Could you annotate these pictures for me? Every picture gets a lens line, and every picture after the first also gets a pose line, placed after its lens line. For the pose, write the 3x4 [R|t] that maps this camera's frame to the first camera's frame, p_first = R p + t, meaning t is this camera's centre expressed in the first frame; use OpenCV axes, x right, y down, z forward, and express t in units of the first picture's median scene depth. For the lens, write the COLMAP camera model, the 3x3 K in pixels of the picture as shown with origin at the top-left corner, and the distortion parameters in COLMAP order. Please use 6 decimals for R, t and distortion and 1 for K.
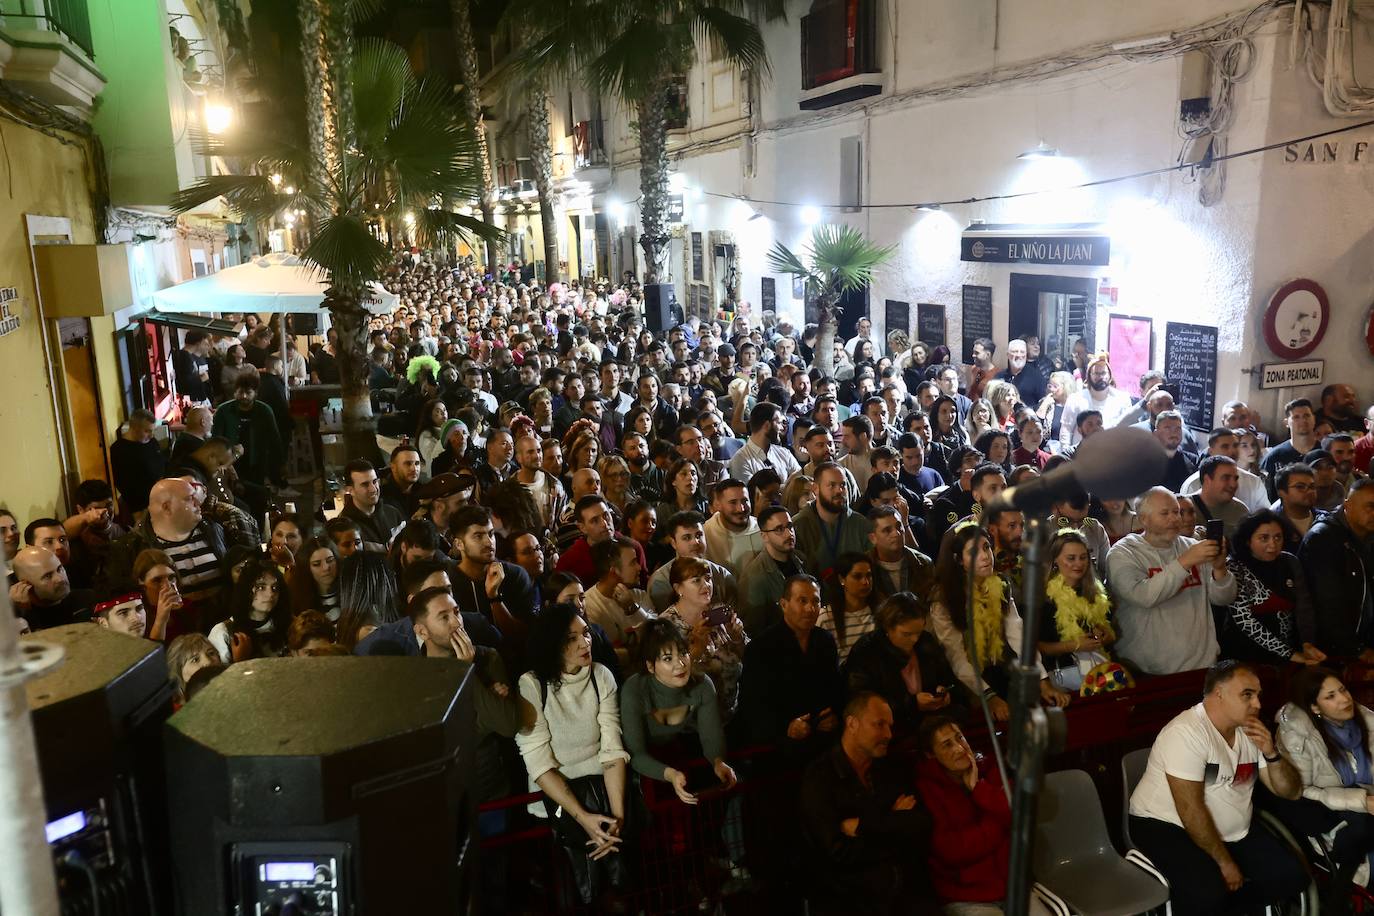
lens RADIAL K [[1105.8, 0, 687.1], [0, 1105.8, 460.6], [0, 0, 1]] dist [0.035795, 0.033213]
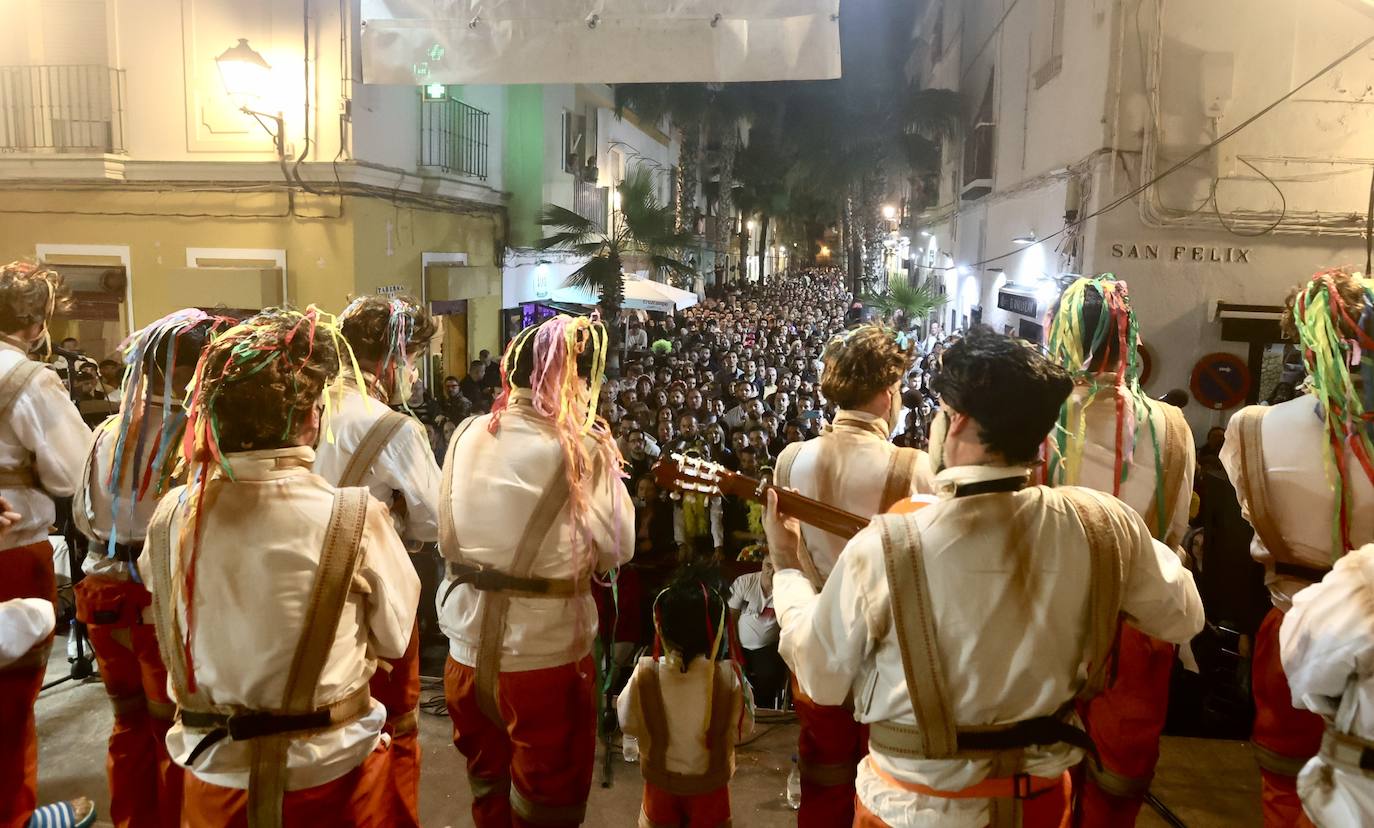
lens RADIAL K [[779.8, 0, 743.5], [0, 779.8, 351.1], [0, 0, 1]] dist [-0.034452, 0.012263]
pose [[0.908316, 0.098869, -0.406433, 0.602672], [-0.135779, 0.988739, -0.062925, -0.022921], [0.395634, 0.112341, 0.911511, -0.088310]]
